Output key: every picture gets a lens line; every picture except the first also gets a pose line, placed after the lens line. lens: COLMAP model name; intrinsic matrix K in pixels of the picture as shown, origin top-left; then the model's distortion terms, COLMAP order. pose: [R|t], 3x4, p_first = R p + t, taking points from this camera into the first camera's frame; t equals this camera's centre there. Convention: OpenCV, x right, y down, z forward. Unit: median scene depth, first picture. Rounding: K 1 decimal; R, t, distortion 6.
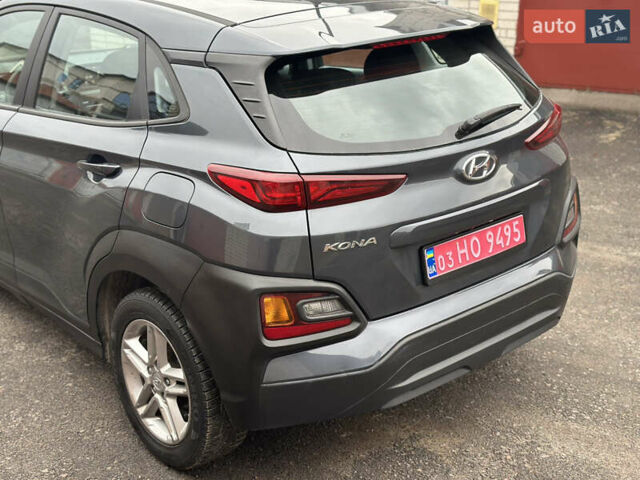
lens RADIAL K [[884.4, 0, 320.0], [0, 884.4, 240.0], [0, 0, 1]] dist [0.182917, -0.370333]
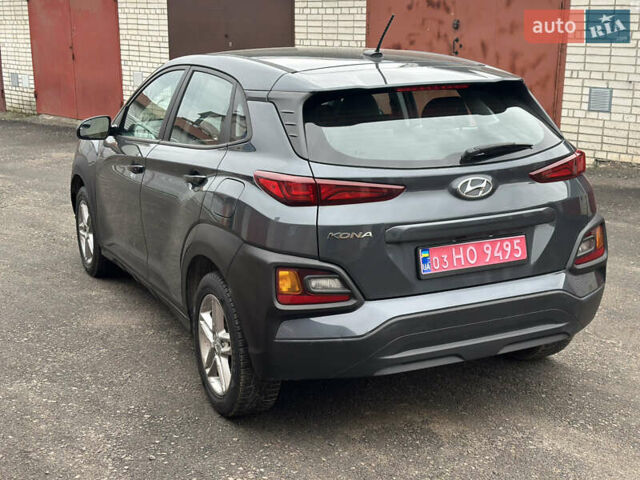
lens RADIAL K [[884.4, 0, 320.0], [0, 884.4, 240.0], [0, 0, 1]] dist [0.182917, -0.370333]
pose [[0.962718, 0.063308, -0.262996, 0.296763], [-0.093227, 0.990315, -0.102879, 0.132731], [0.253936, 0.123562, 0.959296, -0.209582]]
